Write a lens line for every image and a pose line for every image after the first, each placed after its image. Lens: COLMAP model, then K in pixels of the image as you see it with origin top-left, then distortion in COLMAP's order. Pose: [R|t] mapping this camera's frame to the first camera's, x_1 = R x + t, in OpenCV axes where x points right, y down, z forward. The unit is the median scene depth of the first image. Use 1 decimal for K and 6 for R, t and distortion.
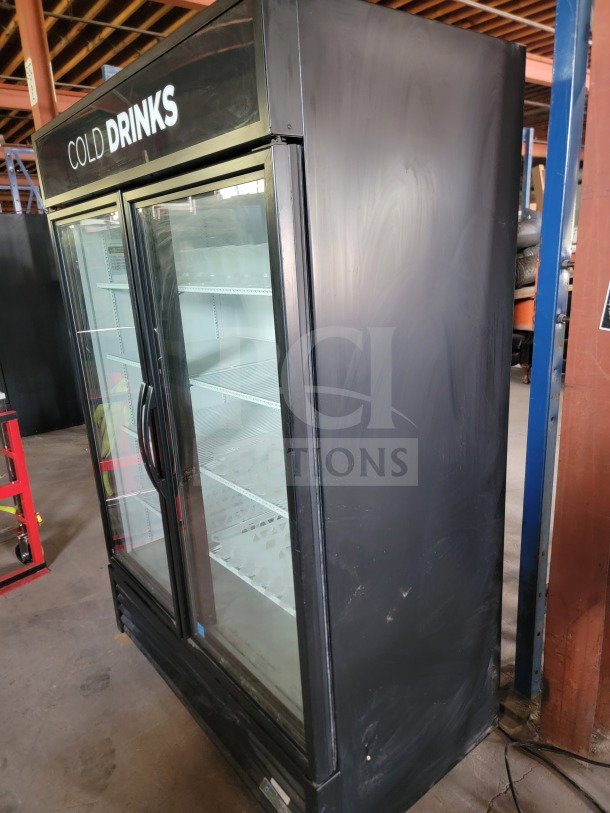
lens RADIAL K [[569.7, 0, 310.3], [0, 569.7, 409.4], [0, 0, 1]] dist [0.039794, -0.009139]
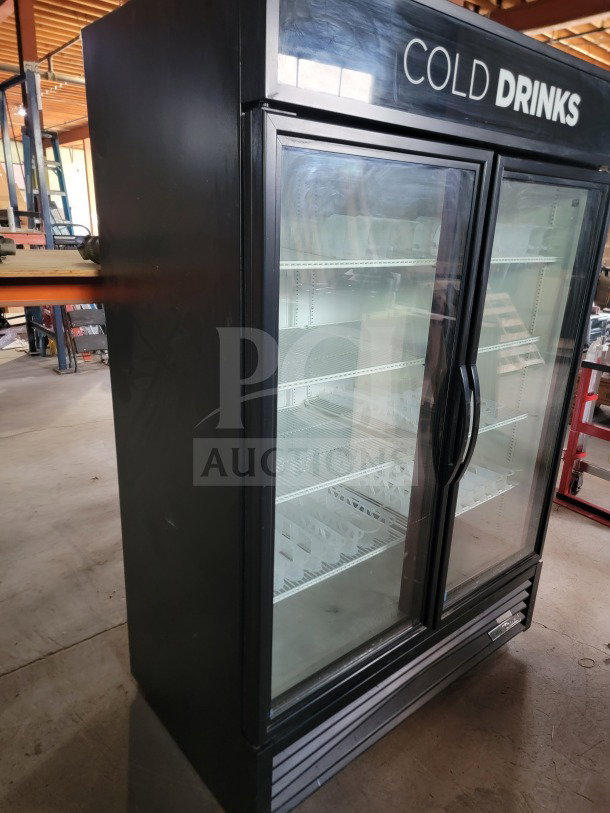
lens RADIAL K [[569.7, 0, 313.1], [0, 569.7, 401.6], [0, 0, 1]] dist [0.039794, -0.009139]
pose [[-0.034120, -0.254966, 0.966348, -0.957613], [0.223749, 0.940419, 0.256025, -0.225541], [-0.974049, 0.224955, 0.024962, 0.992267]]
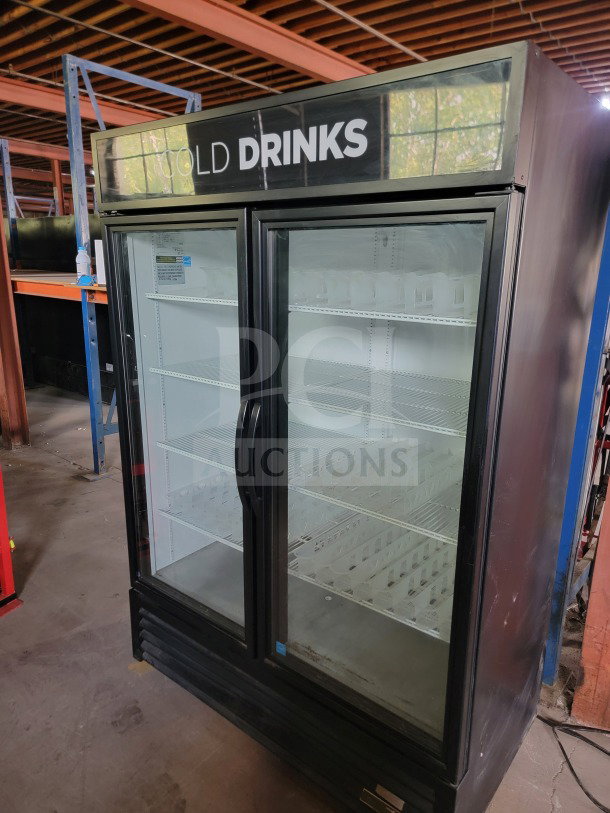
lens RADIAL K [[569.7, 0, 310.9], [0, 569.7, 407.6], [0, 0, 1]] dist [0.039794, -0.009139]
pose [[0.972590, 0.011072, 0.232263, -0.332261], [-0.006381, 0.999760, -0.020941, -0.011170], [-0.232439, 0.018885, 0.972428, 0.012438]]
